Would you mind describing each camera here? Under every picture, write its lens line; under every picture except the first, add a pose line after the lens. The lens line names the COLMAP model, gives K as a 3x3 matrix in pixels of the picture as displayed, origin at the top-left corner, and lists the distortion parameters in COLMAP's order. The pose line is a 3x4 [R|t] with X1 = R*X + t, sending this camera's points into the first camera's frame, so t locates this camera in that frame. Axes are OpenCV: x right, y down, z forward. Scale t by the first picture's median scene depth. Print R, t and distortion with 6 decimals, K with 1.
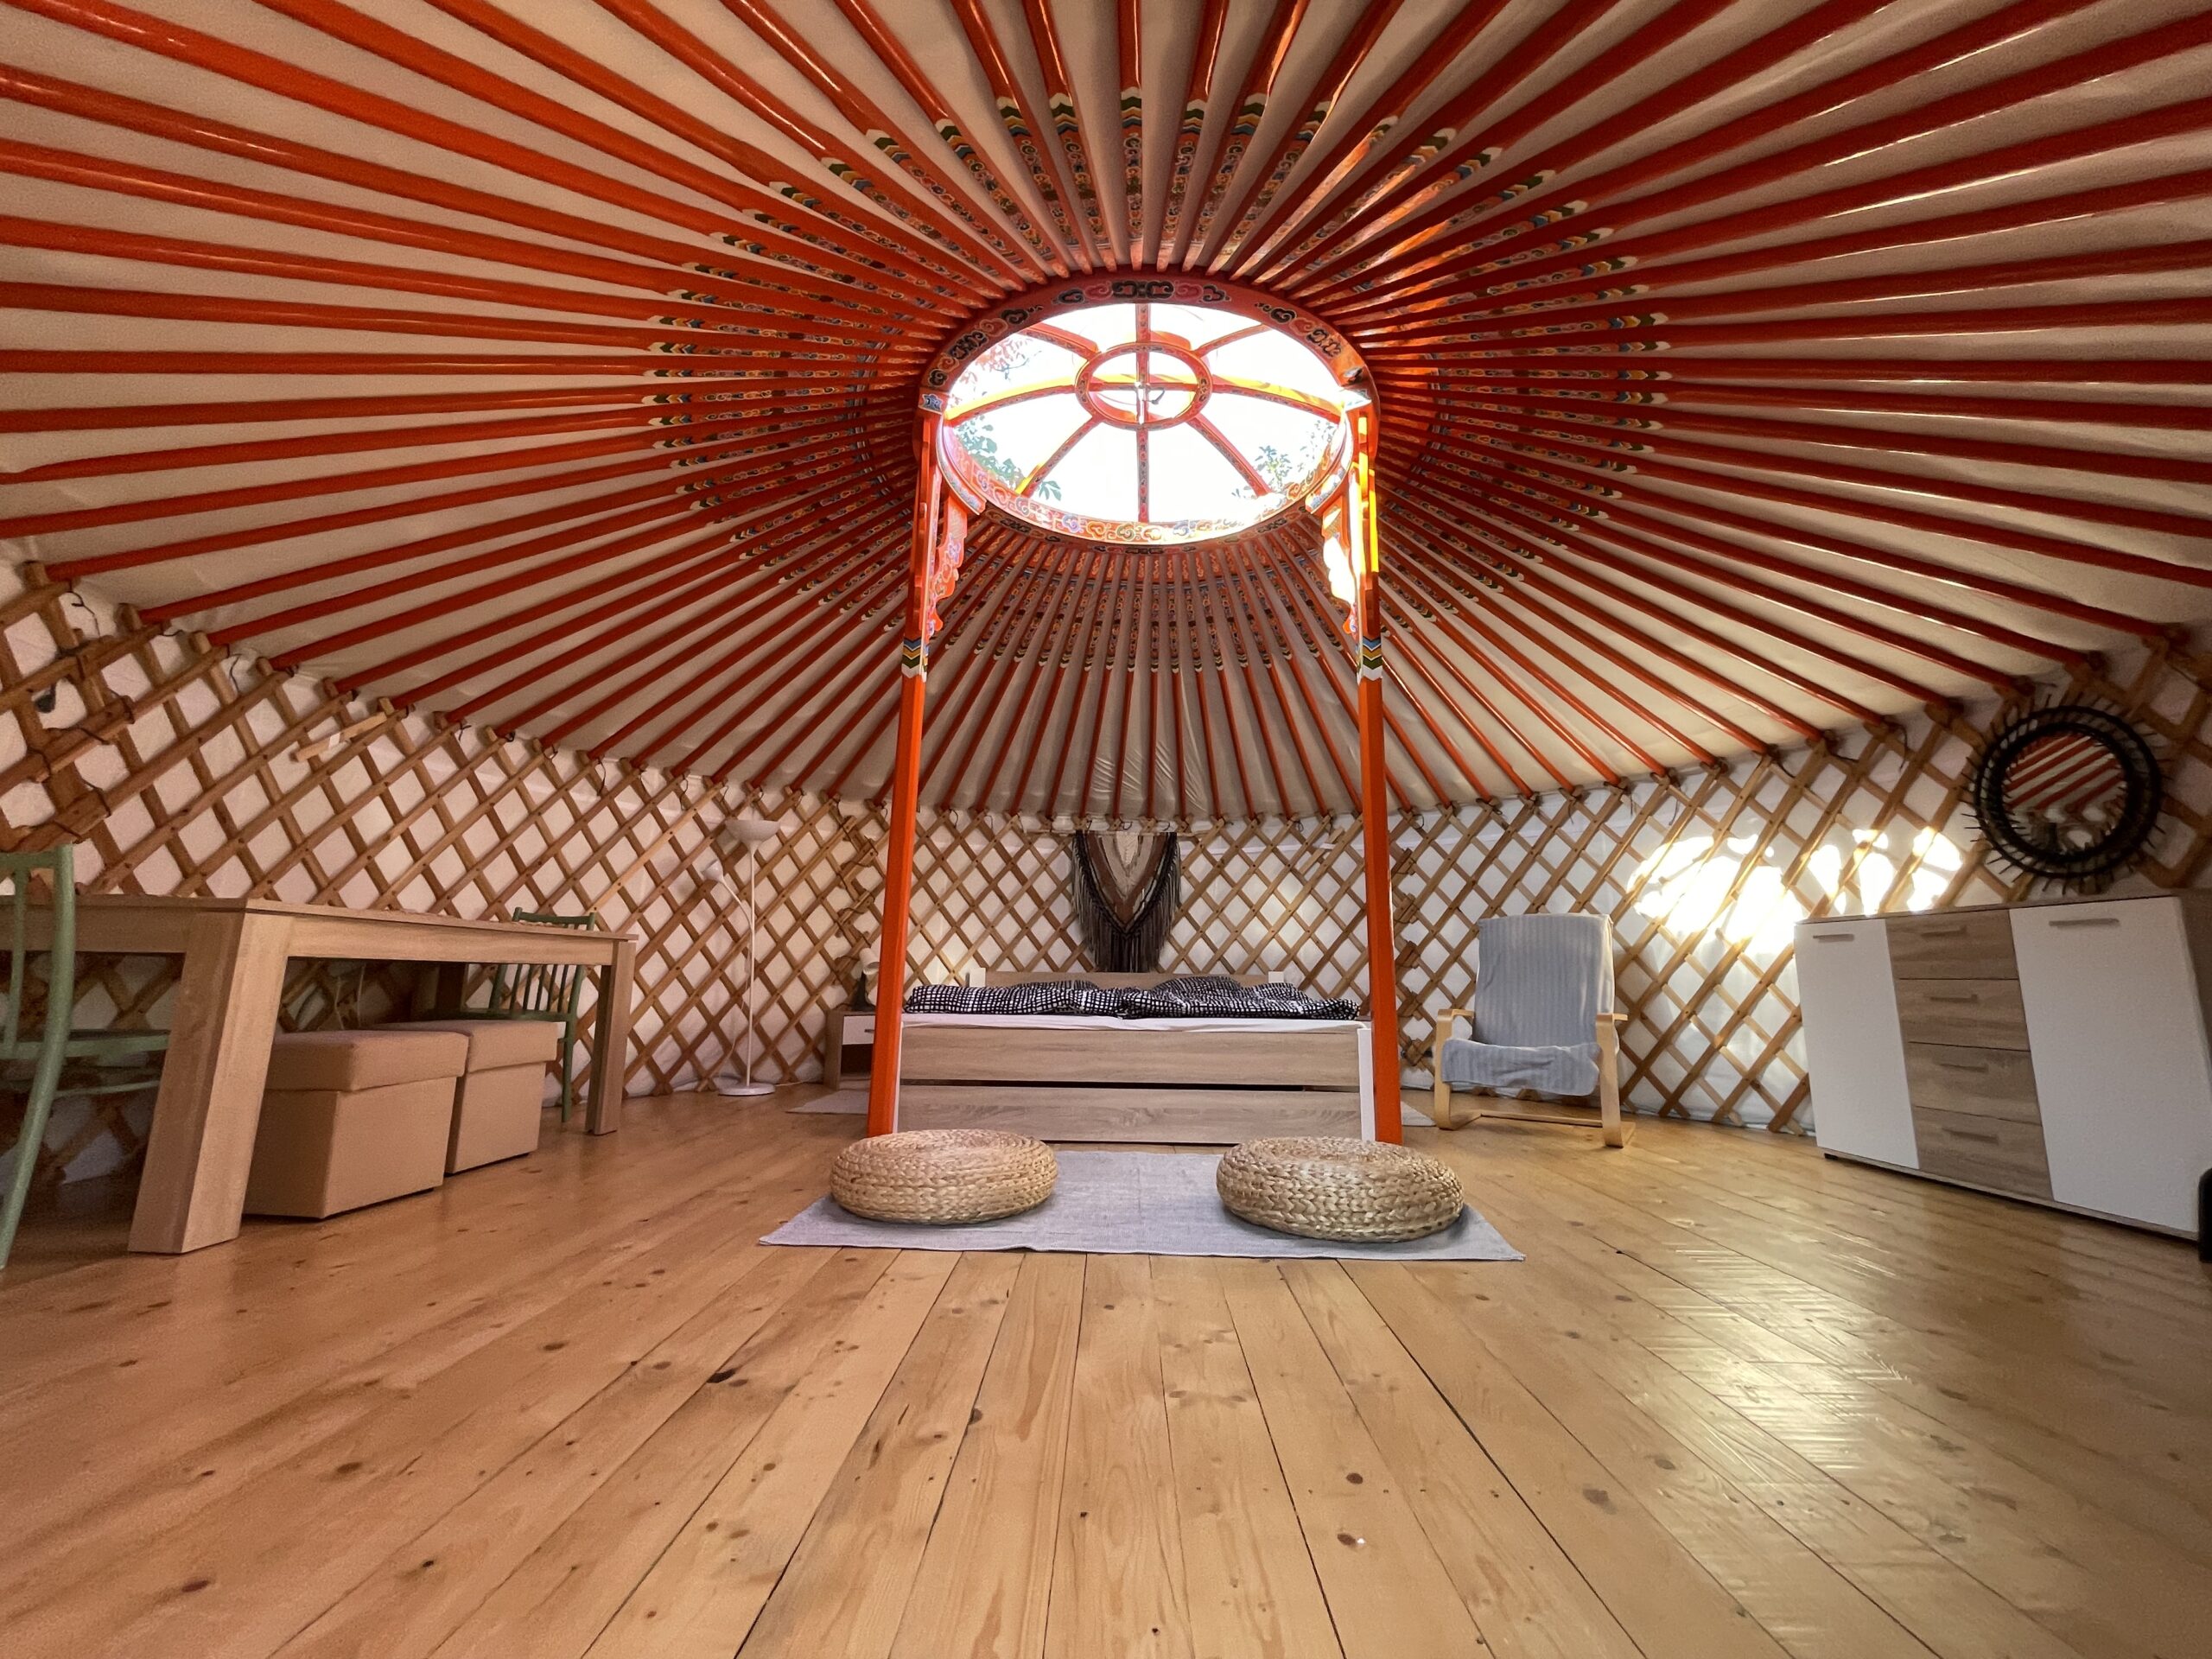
lens RADIAL K [[899.3, 0, 1106.0], [0, 899.3, 829.5], [0, 0, 1]] dist [0.001967, 0.000225]
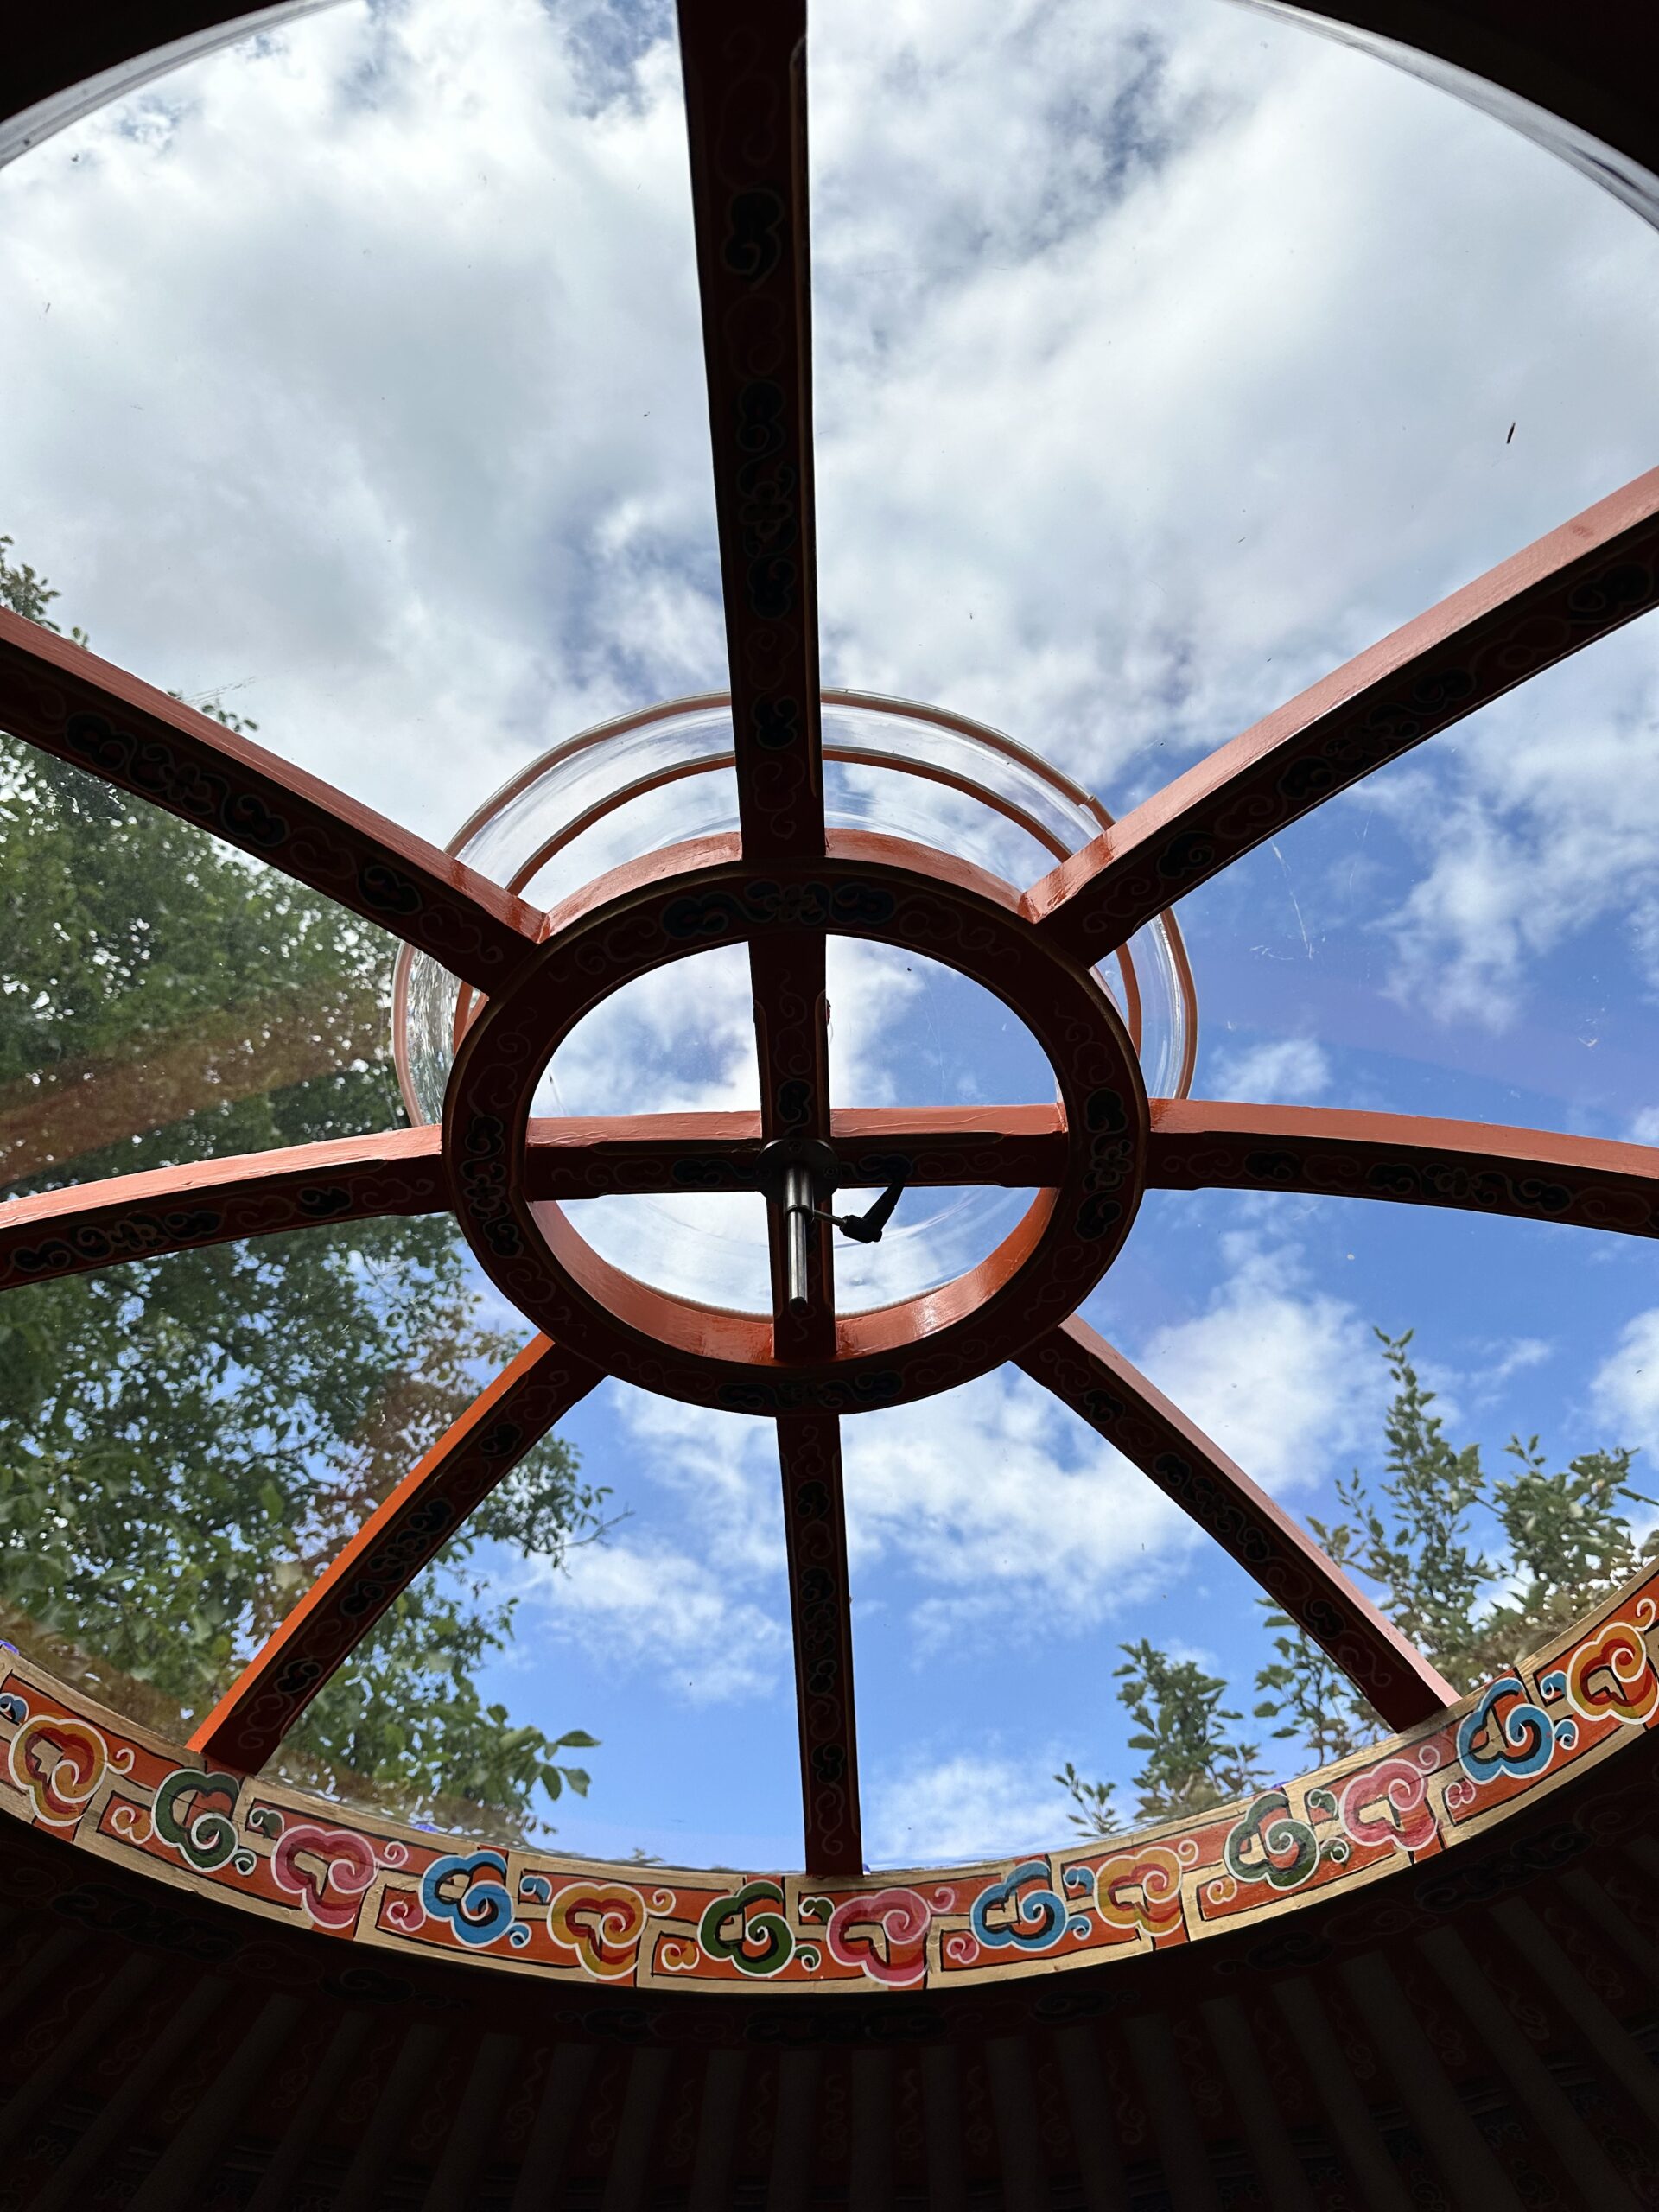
lens RADIAL K [[1567.4, 0, 829.5], [0, 1567.4, 1106.0], [0, 0, 1]] dist [-0.003948, -0.001995]
pose [[0.998695, -0.016885, 0.048208, 0.025676], [0.045638, 0.718835, -0.693681, -0.215377], [-0.022941, 0.694976, 0.718667, 0.608649]]
